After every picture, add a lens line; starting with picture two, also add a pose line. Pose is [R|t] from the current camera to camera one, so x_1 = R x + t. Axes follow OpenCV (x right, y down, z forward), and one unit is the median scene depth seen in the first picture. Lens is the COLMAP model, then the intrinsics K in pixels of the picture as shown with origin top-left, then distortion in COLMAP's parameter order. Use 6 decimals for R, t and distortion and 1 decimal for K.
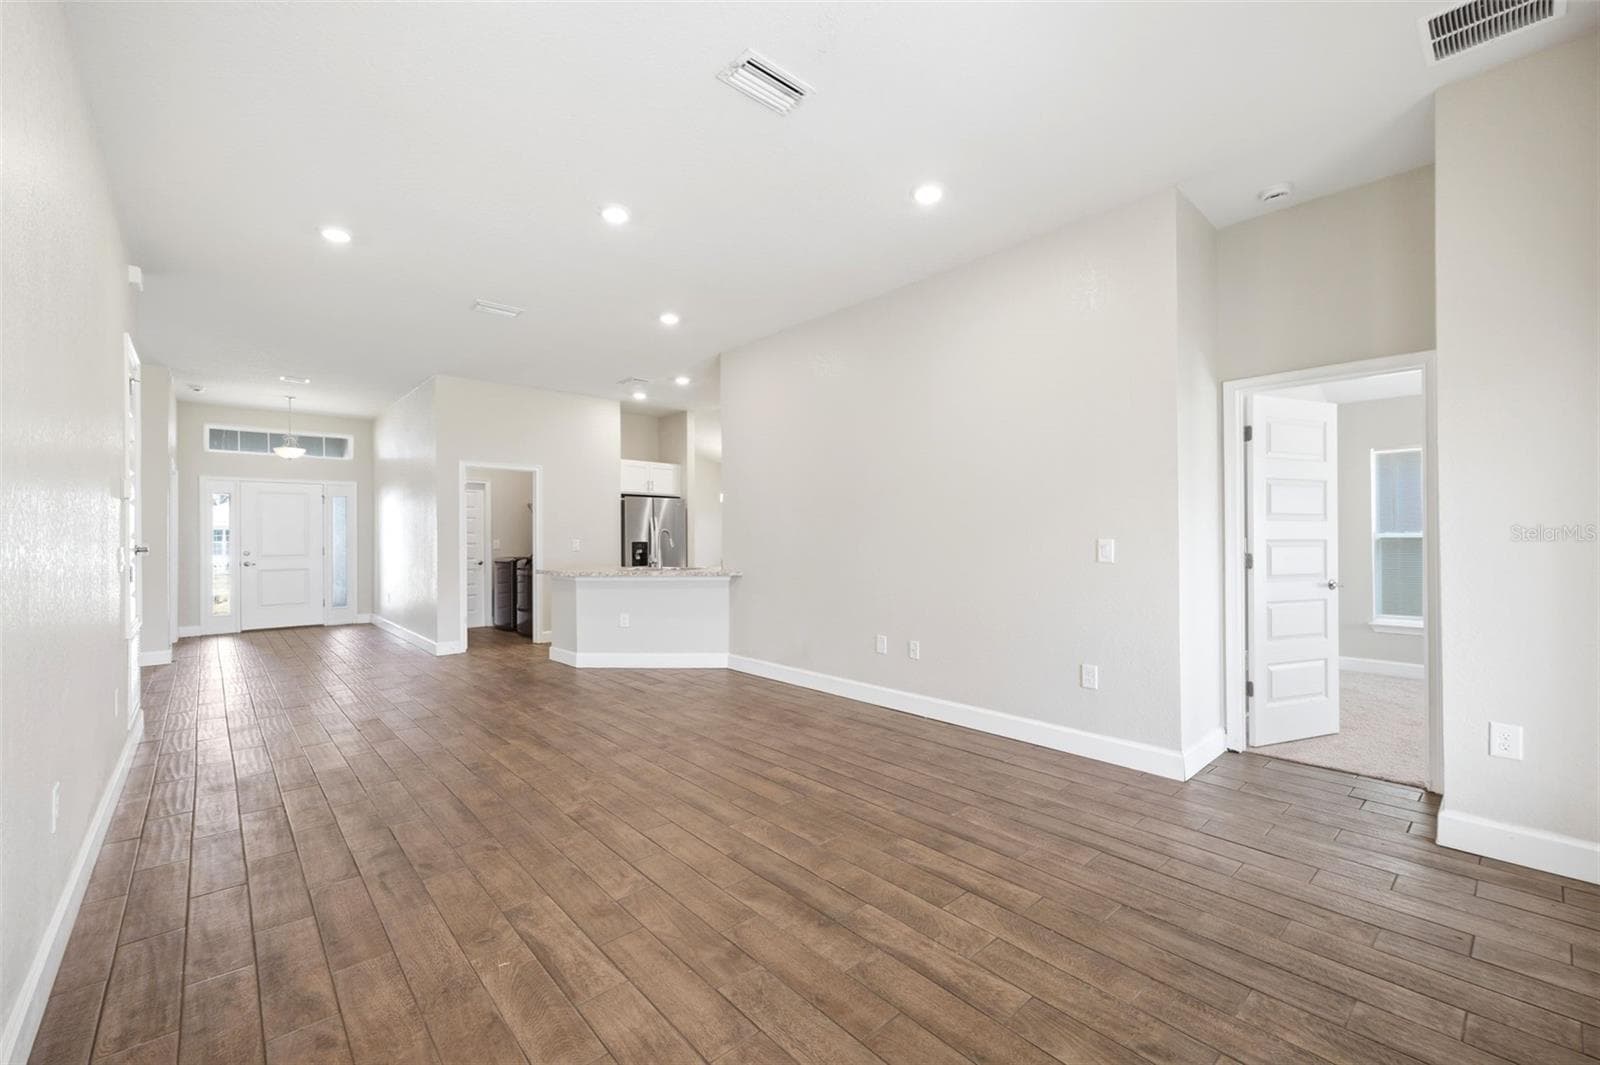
lens RADIAL K [[652.2, 0, 799.9], [0, 652.2, 536.5], [0, 0, 1]] dist [0.001273, -0.000450]
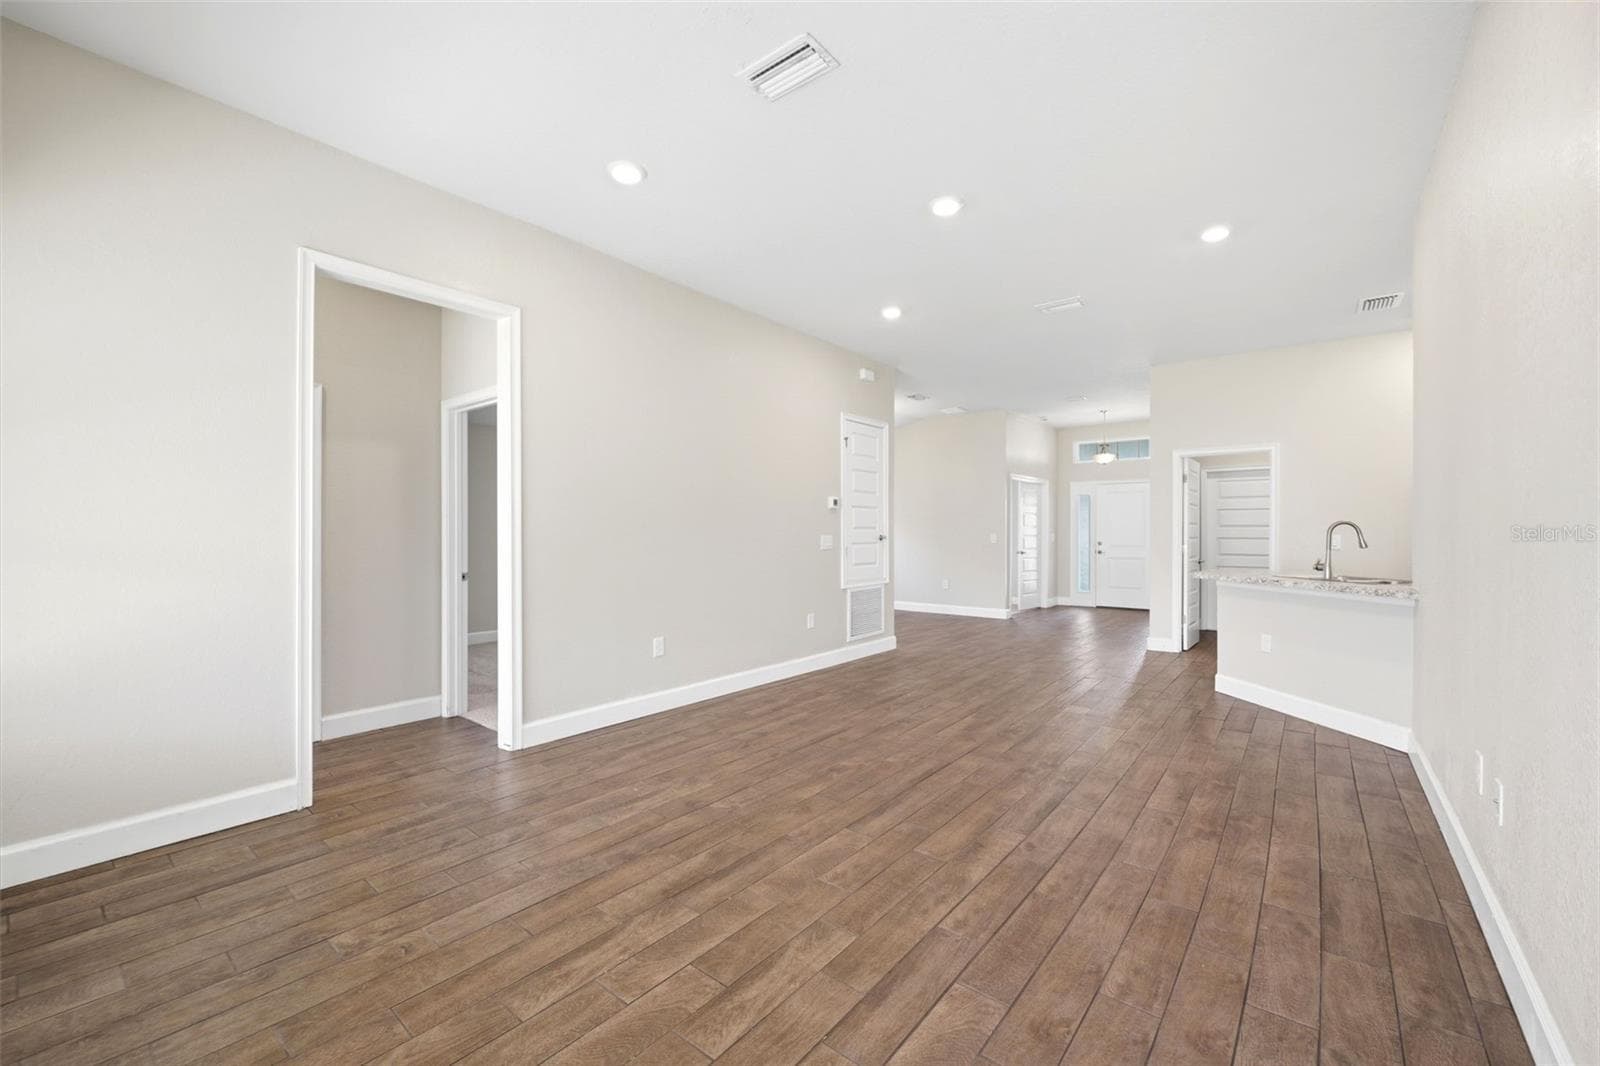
lens RADIAL K [[652.2, 0, 798.4], [0, 652.2, 527.6], [0, 0, 1]] dist [0.001273, -0.000450]
pose [[0.163270, 0.002105, -0.986579, 0.892115], [-0.004201, 0.999990, 0.001439, -0.007226], [0.986572, 0.003910, 0.163278, 0.816924]]
